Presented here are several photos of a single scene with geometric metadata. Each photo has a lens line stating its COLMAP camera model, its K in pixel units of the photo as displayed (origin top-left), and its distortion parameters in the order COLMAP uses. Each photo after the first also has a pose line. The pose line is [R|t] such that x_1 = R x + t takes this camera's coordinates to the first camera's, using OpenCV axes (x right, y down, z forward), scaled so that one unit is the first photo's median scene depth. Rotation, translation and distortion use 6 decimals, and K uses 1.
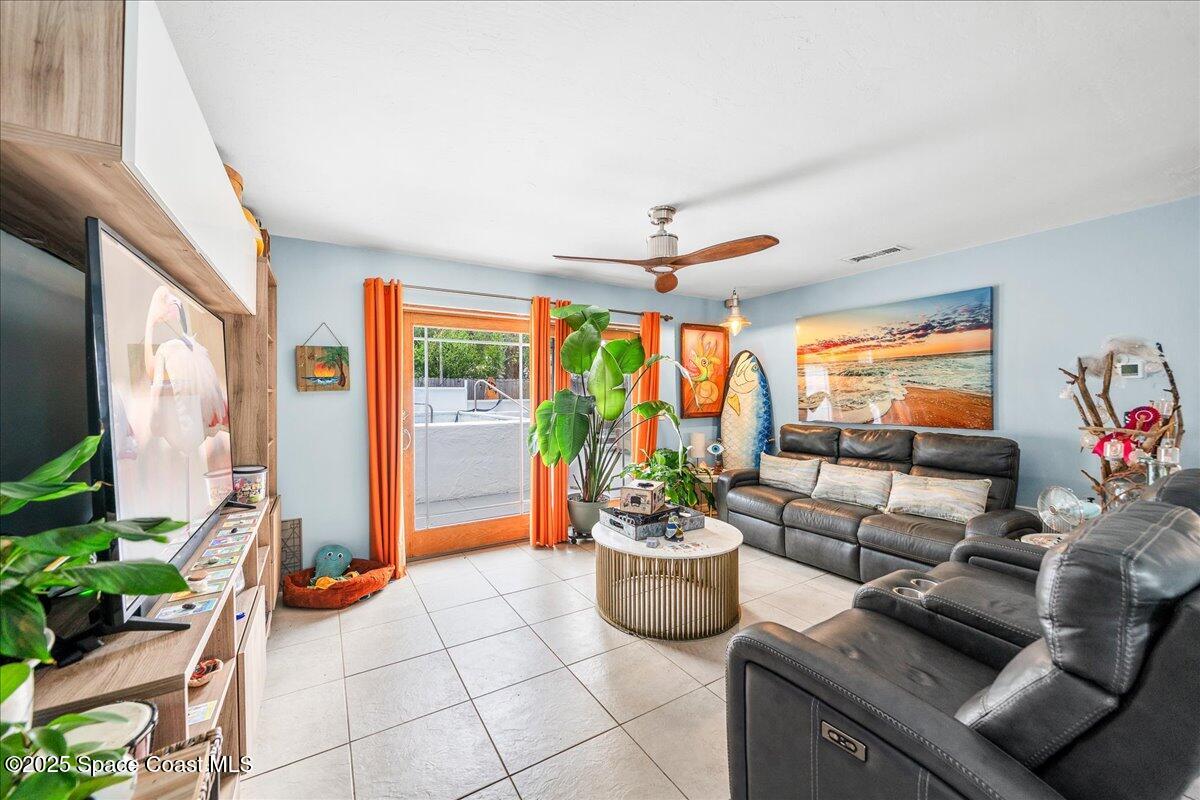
lens RADIAL K [[454.8, 0, 594.5], [0, 454.8, 396.3], [0, 0, 1]] dist [-0.001593, -0.000158]
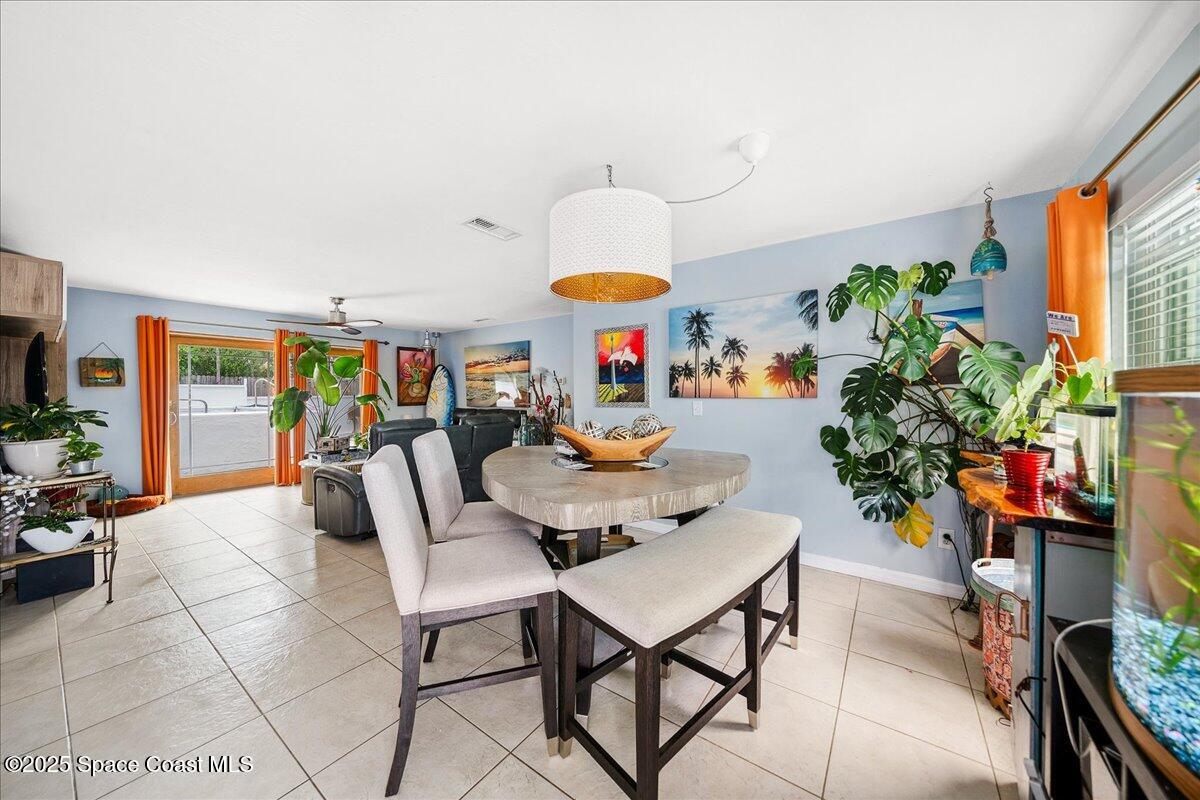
lens RADIAL K [[415.7, 0, 599.0], [0, 415.7, 396.1], [0, 0, 1]] dist [-0.006289, -0.000035]
pose [[0.920741, -0.000226, 0.390174, 0.377293], [-0.000480, 0.999998, 0.001714, 0.016200], [-0.390174, -0.001766, 0.920739, -0.864804]]
